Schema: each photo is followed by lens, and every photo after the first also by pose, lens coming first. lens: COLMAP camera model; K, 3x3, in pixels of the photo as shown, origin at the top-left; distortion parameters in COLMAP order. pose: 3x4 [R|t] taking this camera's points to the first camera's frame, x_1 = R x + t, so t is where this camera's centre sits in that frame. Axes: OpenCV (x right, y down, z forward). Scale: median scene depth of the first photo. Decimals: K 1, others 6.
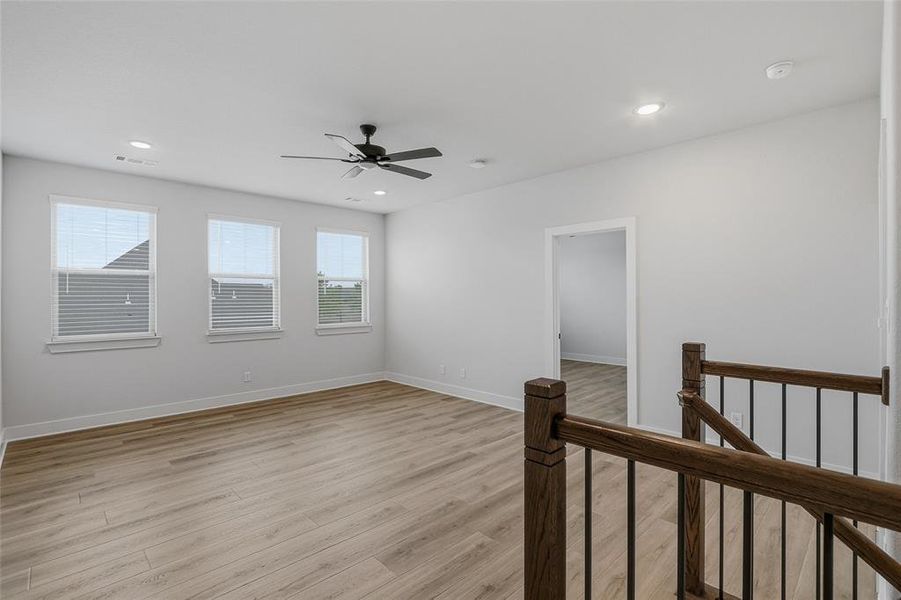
lens RADIAL K [[425.8, 0, 452.9], [0, 425.8, 296.9], [0, 0, 1]] dist [-0.010312, 0.000099]
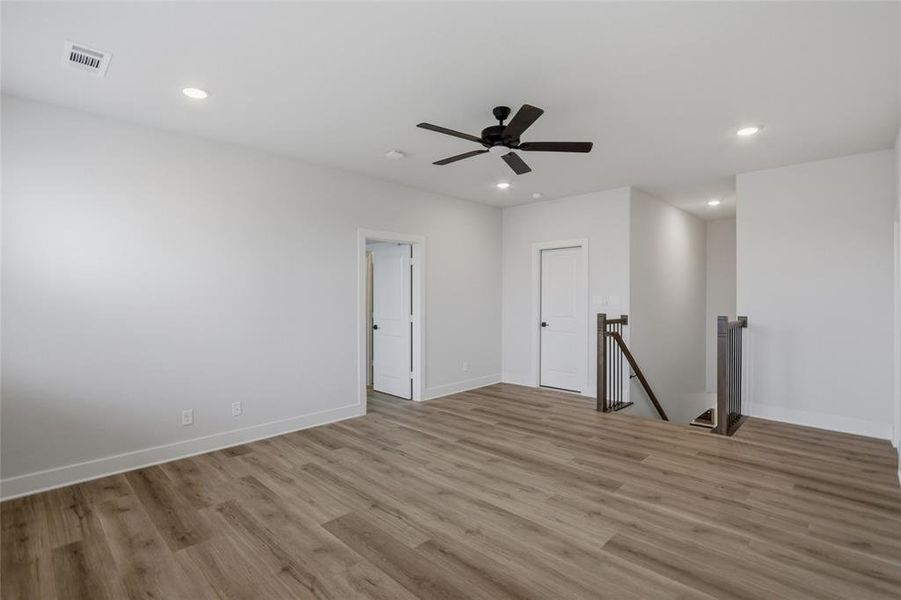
lens RADIAL K [[425.8, 0, 452.7], [0, 425.8, 300.3], [0, 0, 1]] dist [-0.010312, 0.000099]
pose [[-0.026526, -0.006828, 0.999625, -0.905779], [0.005387, 0.999961, 0.006973, 0.003515], [-0.999634, 0.005570, -0.026488, 0.916106]]
